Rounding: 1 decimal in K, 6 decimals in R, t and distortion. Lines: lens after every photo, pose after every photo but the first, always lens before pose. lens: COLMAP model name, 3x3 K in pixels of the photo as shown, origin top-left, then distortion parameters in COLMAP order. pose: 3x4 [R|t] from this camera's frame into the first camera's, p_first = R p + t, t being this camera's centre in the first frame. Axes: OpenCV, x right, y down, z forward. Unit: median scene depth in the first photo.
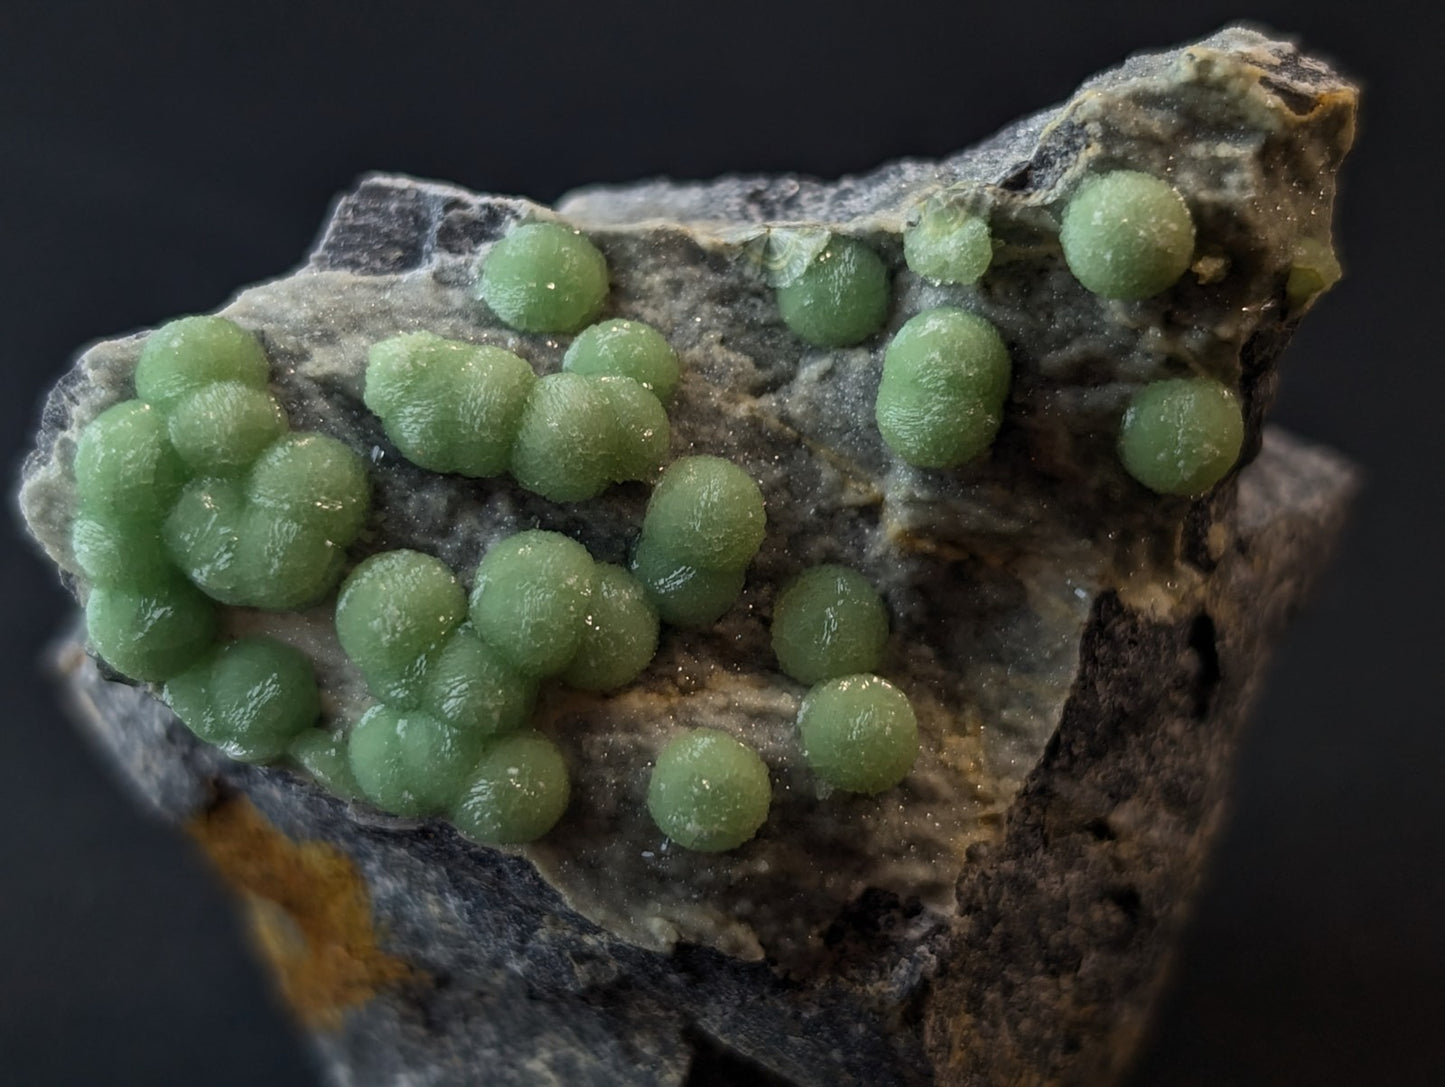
lens RADIAL K [[3135.3, 0, 724.2], [0, 3135.3, 454.6], [0, 0, 1]] dist [0.119243, -0.480675]
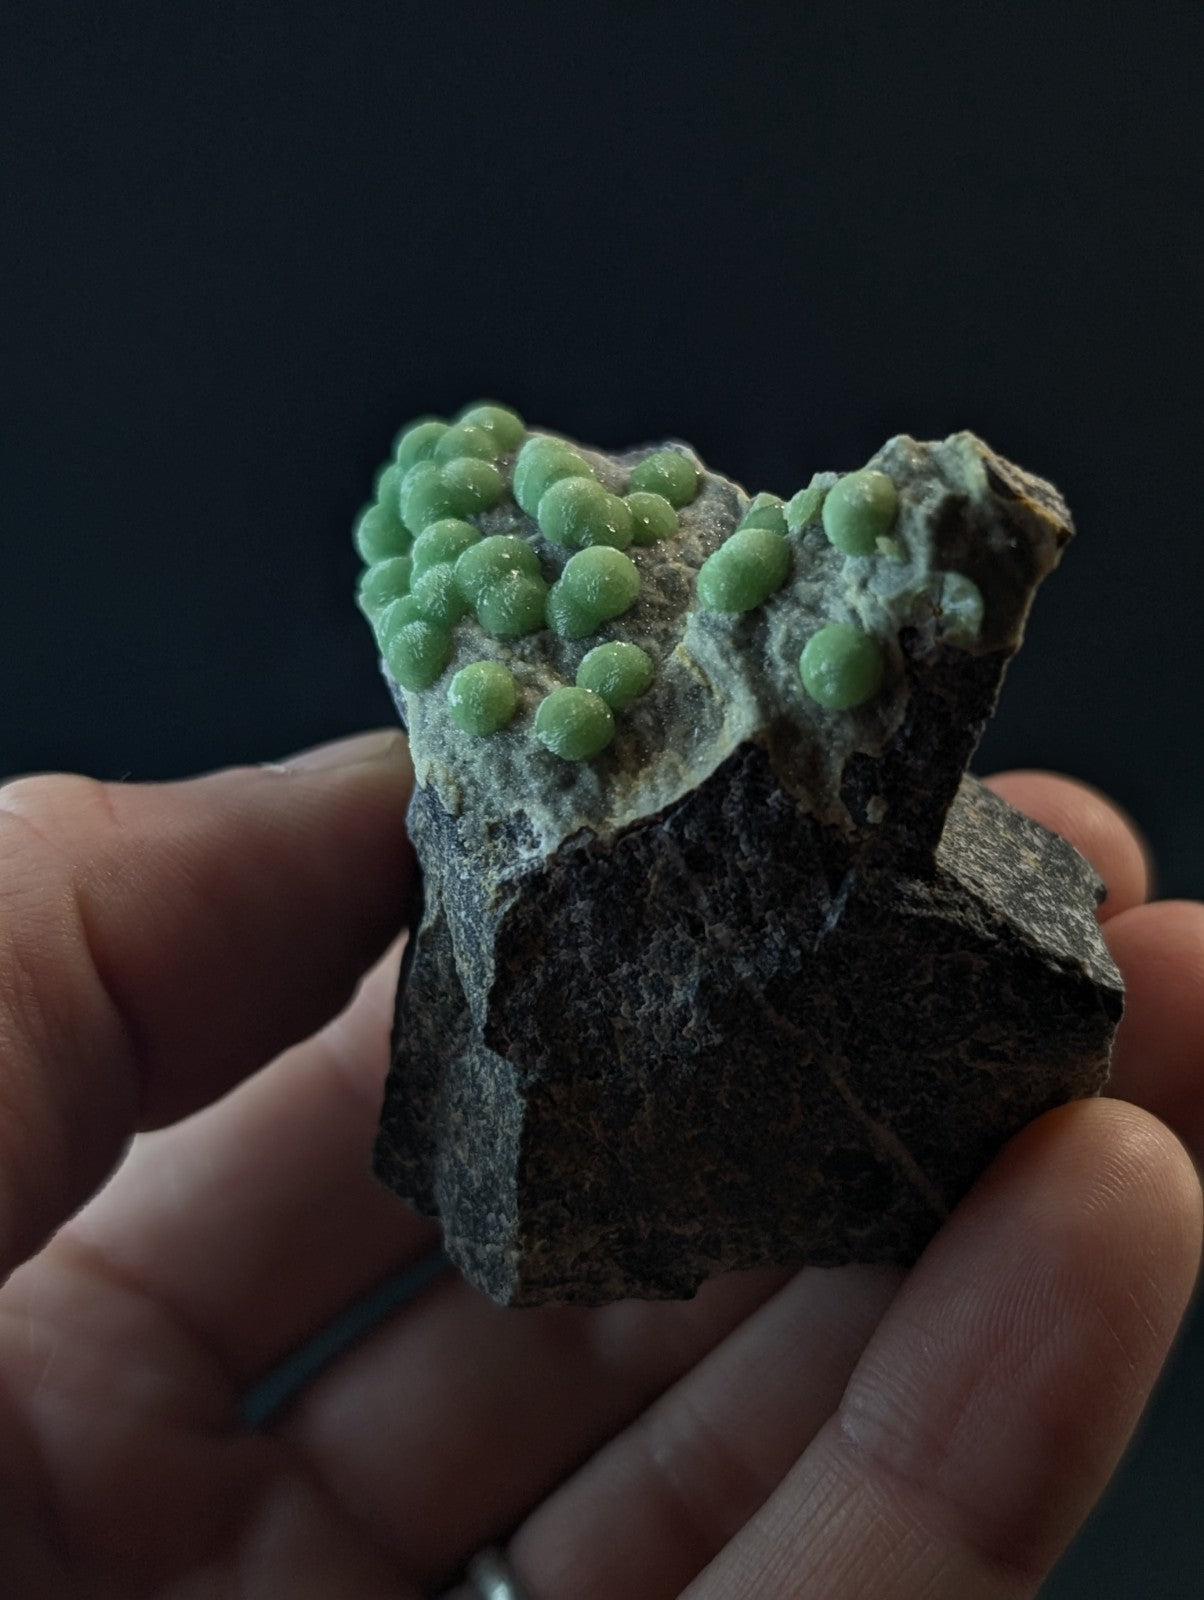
lens RADIAL K [[2280.2, 0, 604.0], [0, 2280.2, 833.1], [0, 0, 1]] dist [0.170631, -1.501841]
pose [[0.594886, 0.401634, -0.696277, 0.860992], [-0.637889, 0.762949, -0.104908, 0.238051], [0.489089, 0.506556, 0.710066, 0.215857]]
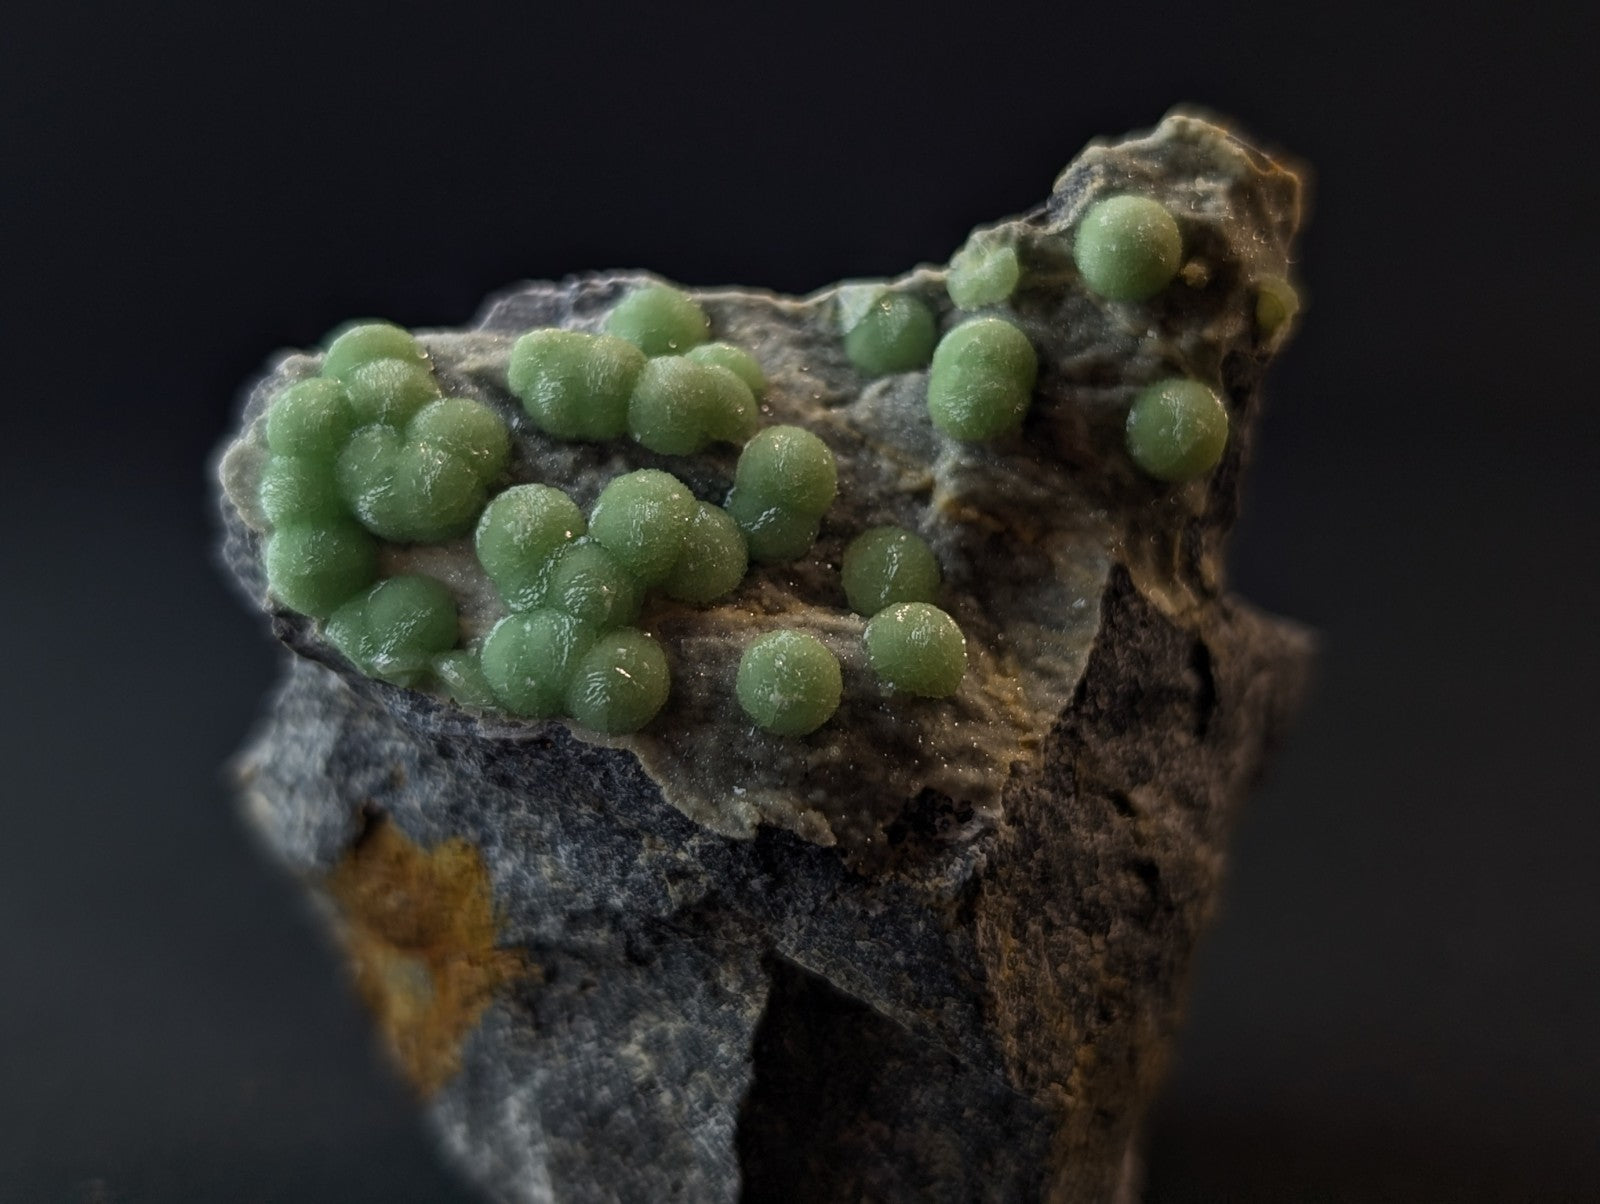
lens RADIAL K [[2280.2, 0, 787.7], [0, 2280.2, 551.6], [0, 0, 1]] dist [0.170631, -1.501841]
pose [[0.999968, 0.007190, 0.003599, -0.008502], [-0.005525, 0.939639, -0.342122, 0.341000], [-0.005842, 0.342091, 0.939649, 0.182107]]
